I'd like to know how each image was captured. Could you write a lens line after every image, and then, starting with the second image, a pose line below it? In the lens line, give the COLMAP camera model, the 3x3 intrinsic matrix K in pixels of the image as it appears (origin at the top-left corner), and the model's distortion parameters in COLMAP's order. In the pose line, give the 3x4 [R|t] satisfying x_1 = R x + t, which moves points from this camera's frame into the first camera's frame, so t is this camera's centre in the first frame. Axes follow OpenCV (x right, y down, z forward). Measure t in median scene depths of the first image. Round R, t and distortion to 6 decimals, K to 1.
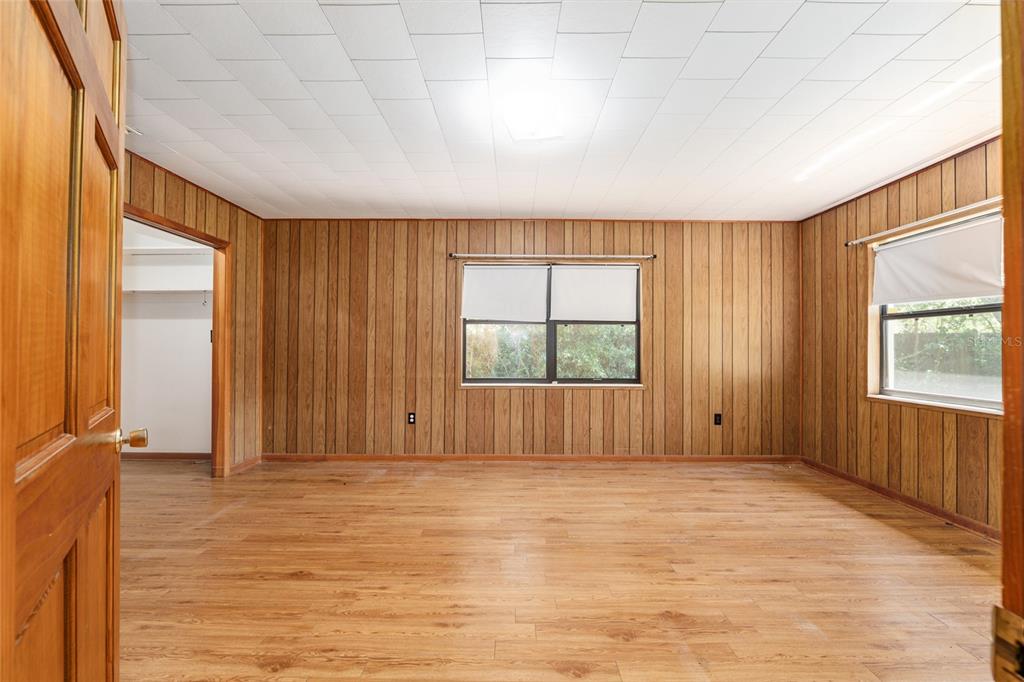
lens RADIAL K [[418.3, 0, 511.1], [0, 418.3, 340.8], [0, 0, 1]] dist [-0.015708, 0.000819]
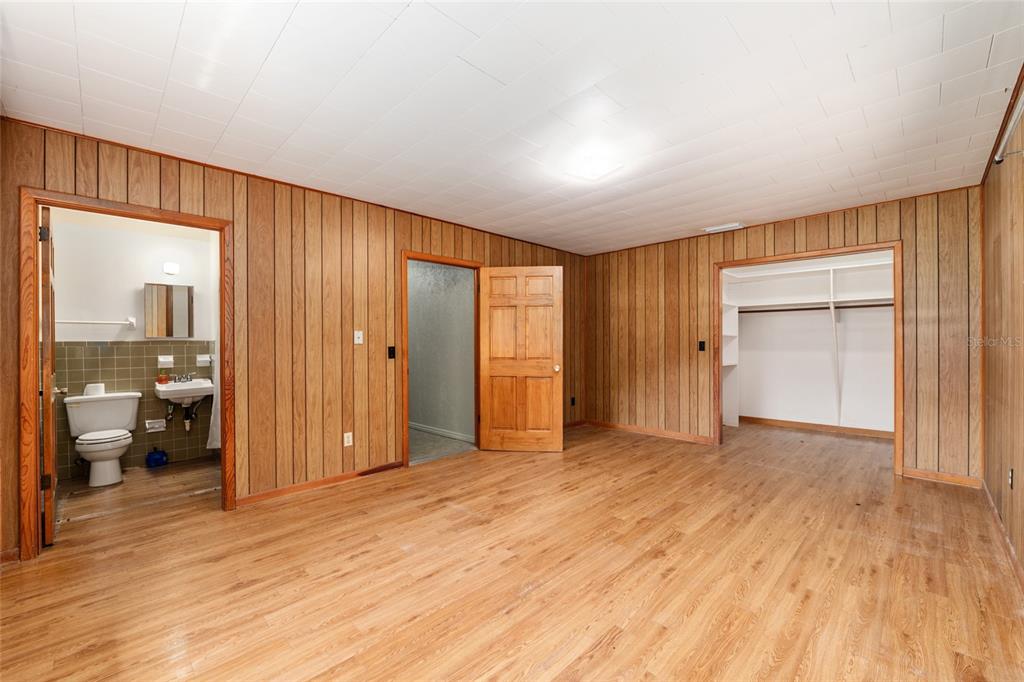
lens RADIAL K [[418.3, 0, 514.3], [0, 418.3, 343.9], [0, 0, 1]] dist [-0.015708, 0.000819]
pose [[-0.701783, 0.000018, -0.712391, 0.992104], [0.012397, 0.999849, -0.012187, 0.014957], [0.712283, -0.017384, -0.701677, 1.525090]]
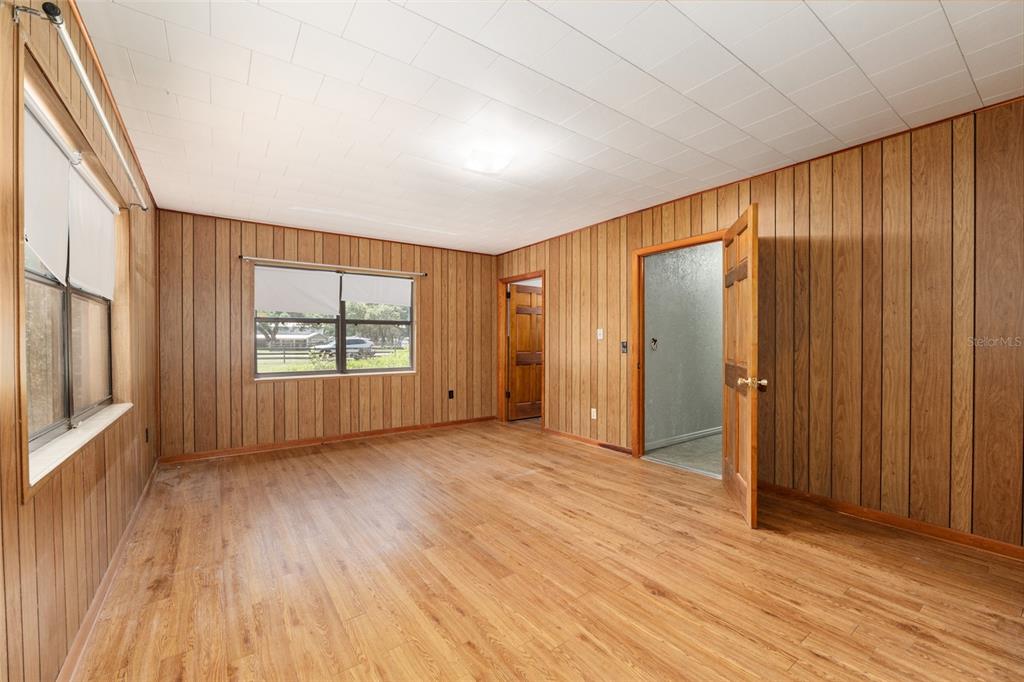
lens RADIAL K [[418.3, 0, 505.4], [0, 418.3, 342.3], [0, 0, 1]] dist [-0.015708, 0.000819]
pose [[-0.581450, -0.006929, 0.813552, -0.879582], [-0.011981, 0.999928, -0.000047, 0.007905], [-0.813494, -0.009774, -0.581492, 1.500755]]
